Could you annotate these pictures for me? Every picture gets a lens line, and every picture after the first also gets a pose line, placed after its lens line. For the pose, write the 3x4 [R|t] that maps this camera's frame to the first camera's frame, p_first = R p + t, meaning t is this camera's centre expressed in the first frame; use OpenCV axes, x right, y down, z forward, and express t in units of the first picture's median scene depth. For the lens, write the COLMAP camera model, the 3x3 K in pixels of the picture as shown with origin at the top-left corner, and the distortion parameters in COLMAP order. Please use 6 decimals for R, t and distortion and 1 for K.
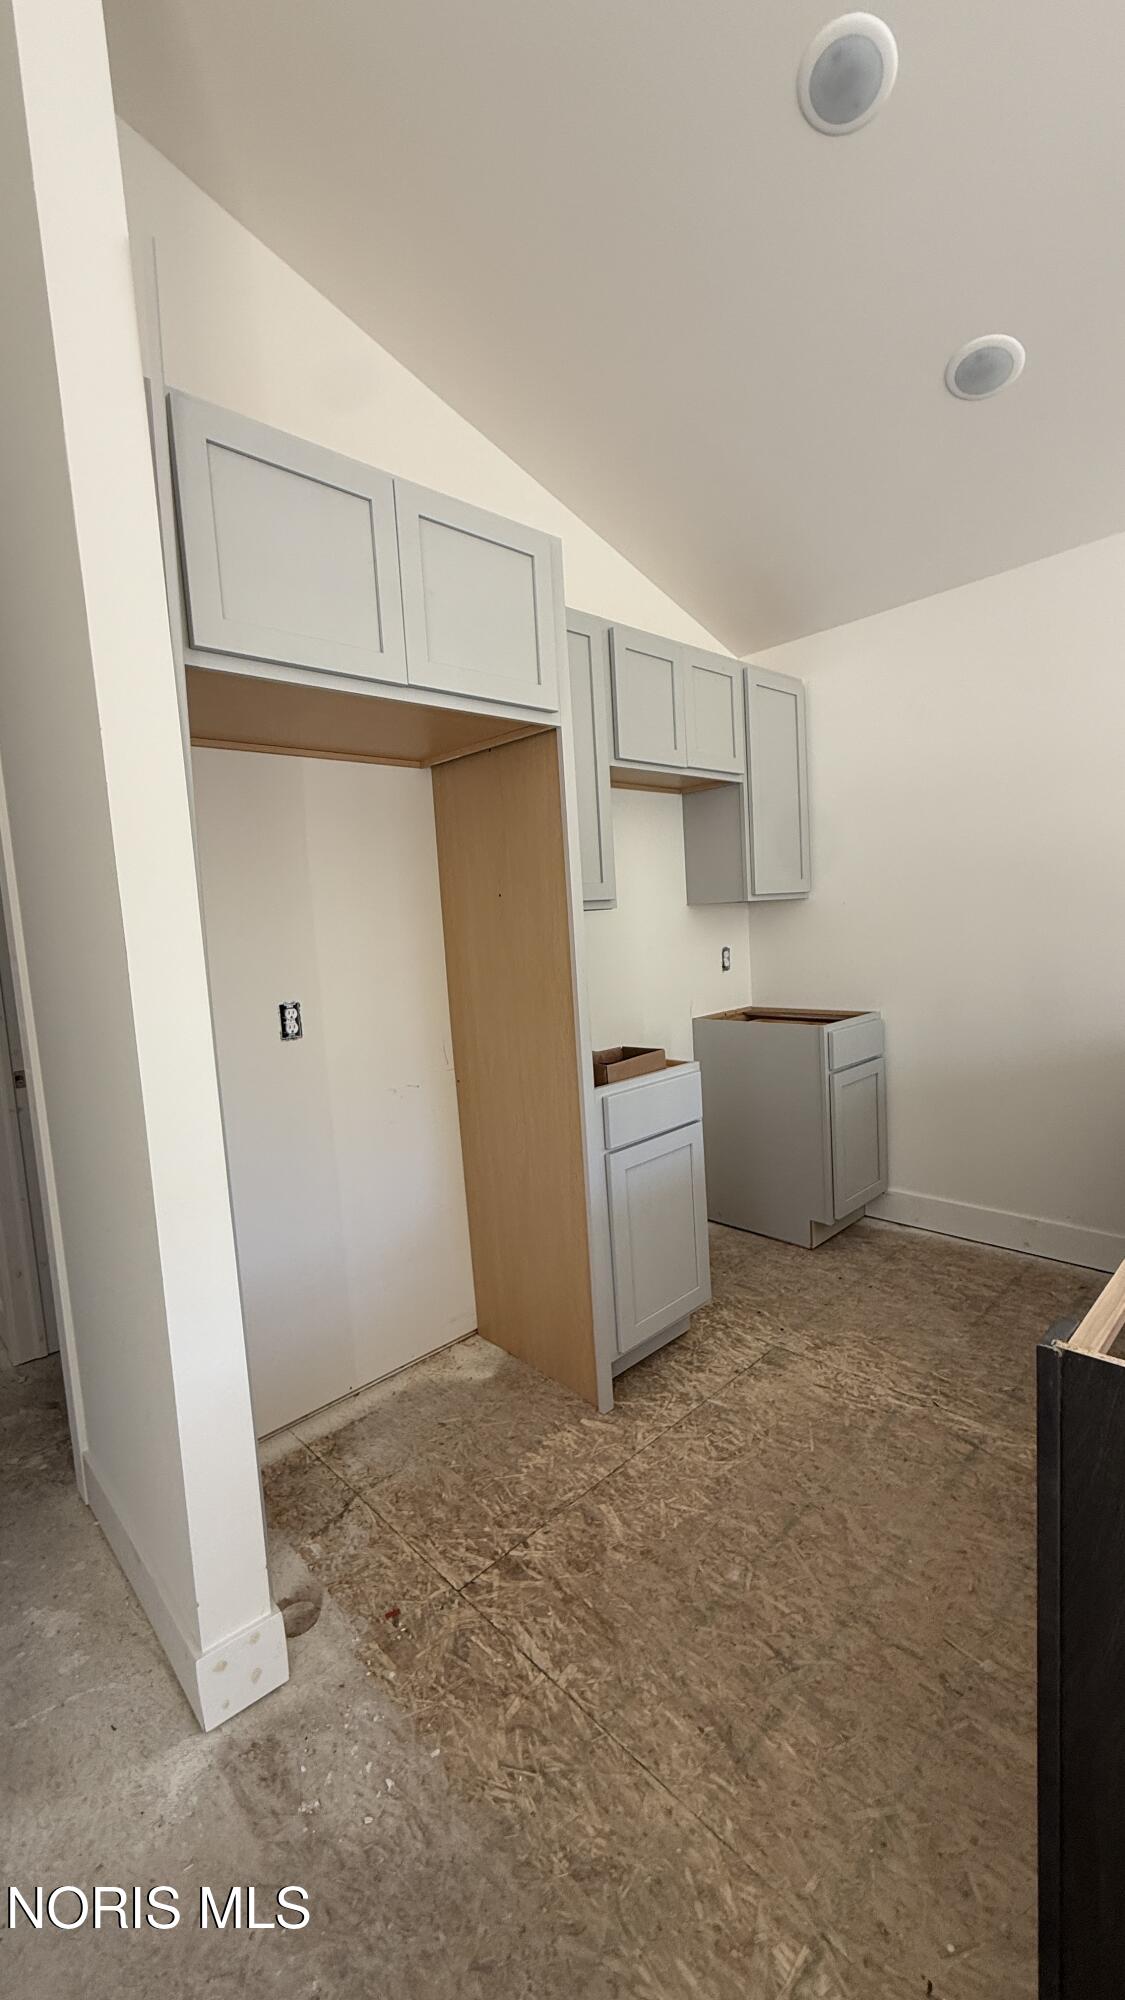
lens RADIAL K [[795.5, 0, 563.3], [0, 795.5, 988.8], [0, 0, 1]] dist [0.002270, 0.000413]
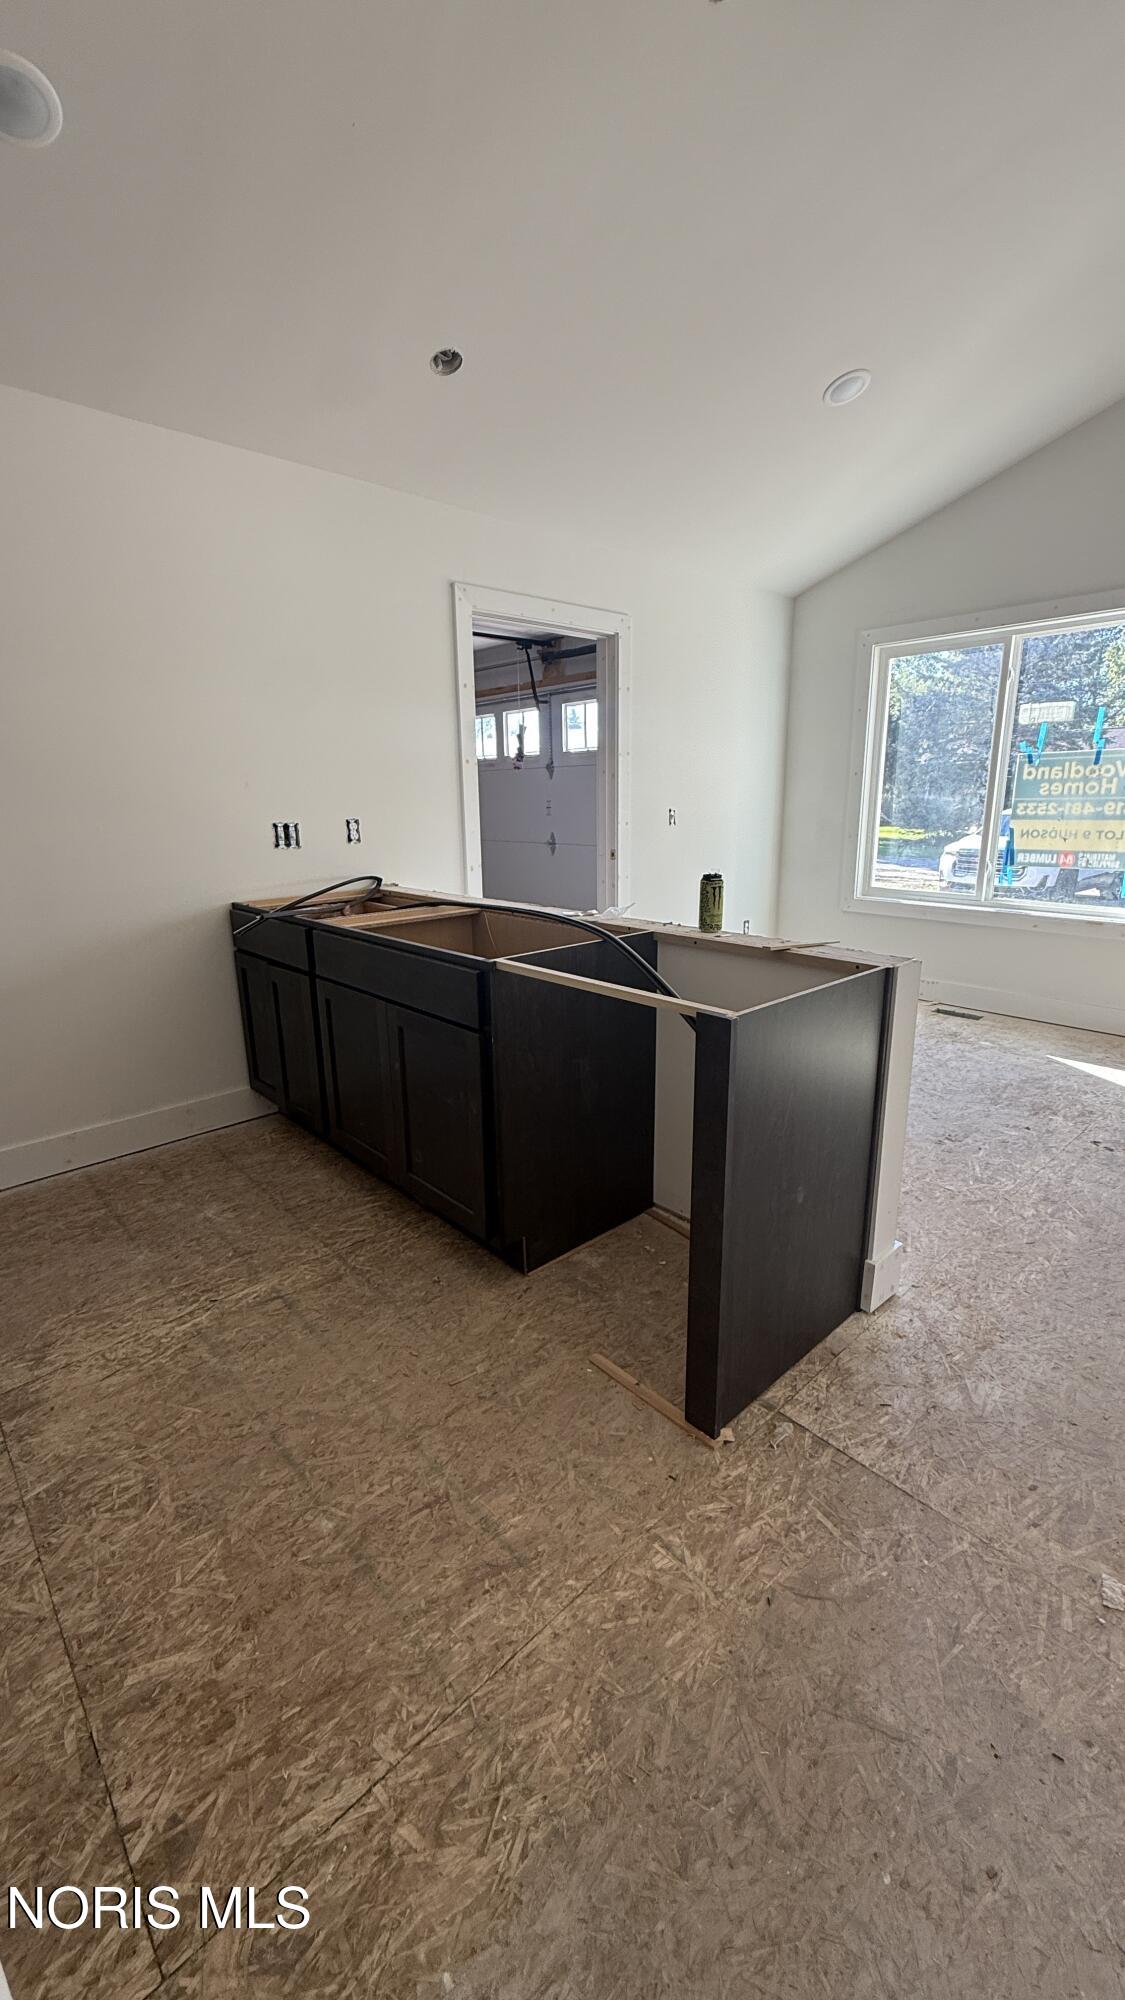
lens RADIAL K [[795.5, 0, 559.8], [0, 795.5, 998.2], [0, 0, 1]] dist [0.002270, 0.000413]
pose [[0.030316, -0.191321, 0.981059, -0.622394], [0.102020, 0.976977, 0.187372, 0.025298], [-0.994320, 0.094408, 0.049137, 0.745040]]
